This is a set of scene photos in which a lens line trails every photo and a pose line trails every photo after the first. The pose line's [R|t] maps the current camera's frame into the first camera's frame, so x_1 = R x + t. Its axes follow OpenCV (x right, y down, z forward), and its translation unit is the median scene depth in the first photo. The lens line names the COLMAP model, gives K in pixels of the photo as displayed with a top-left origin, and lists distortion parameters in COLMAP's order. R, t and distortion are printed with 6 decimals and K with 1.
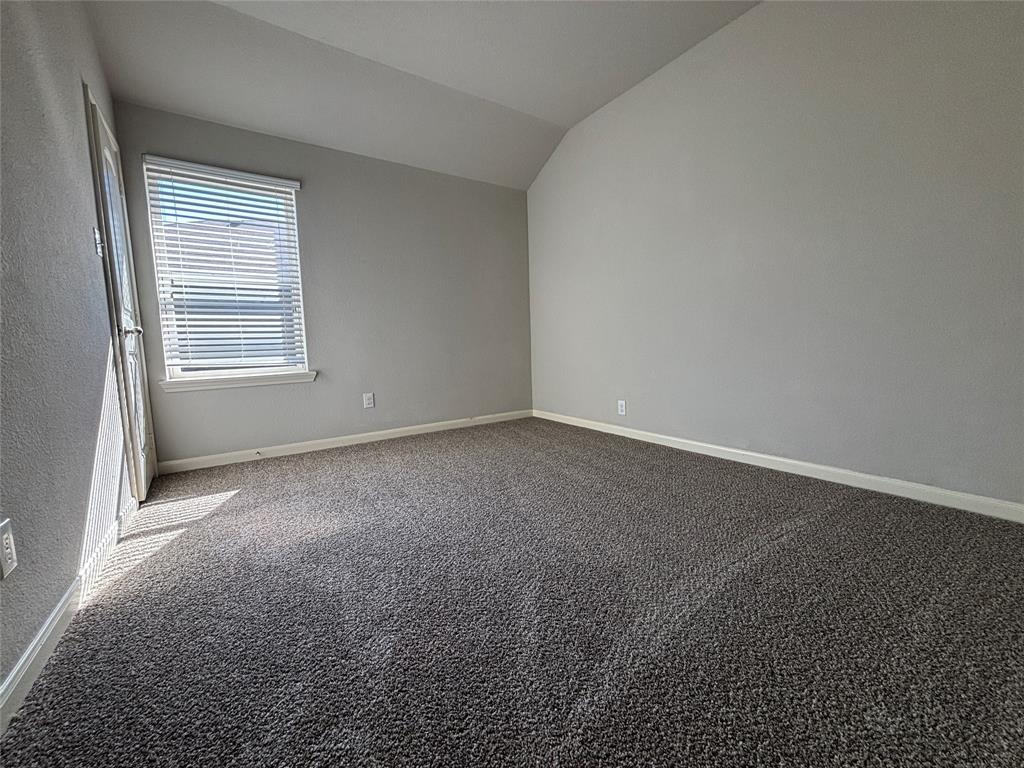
lens RADIAL K [[409.6, 0, 512.0], [0, 409.6, 384.0], [0, 0, 1]] dist [-0.001757, -0.000713]
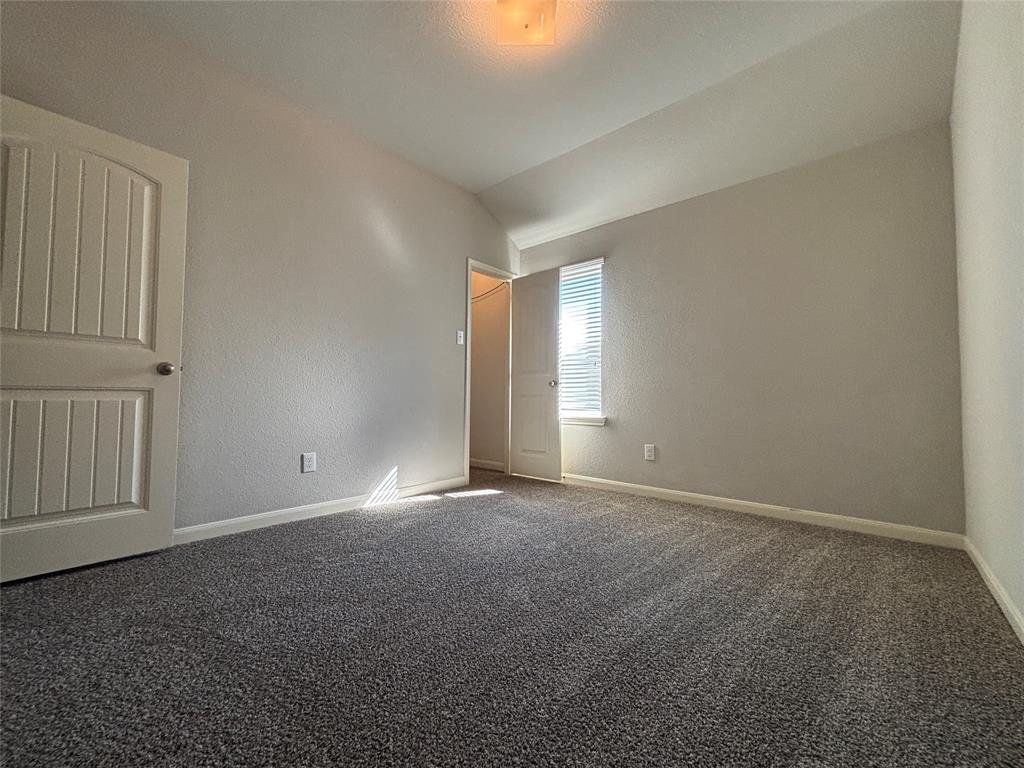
lens RADIAL K [[409.6, 0, 512.0], [0, 409.6, 384.0], [0, 0, 1]] dist [-0.001757, -0.000713]
pose [[0.246188, -0.002004, -0.969220, 0.499862], [-0.109397, 0.993550, -0.029842, -0.054895], [0.963029, 0.113376, 0.244381, 0.429922]]
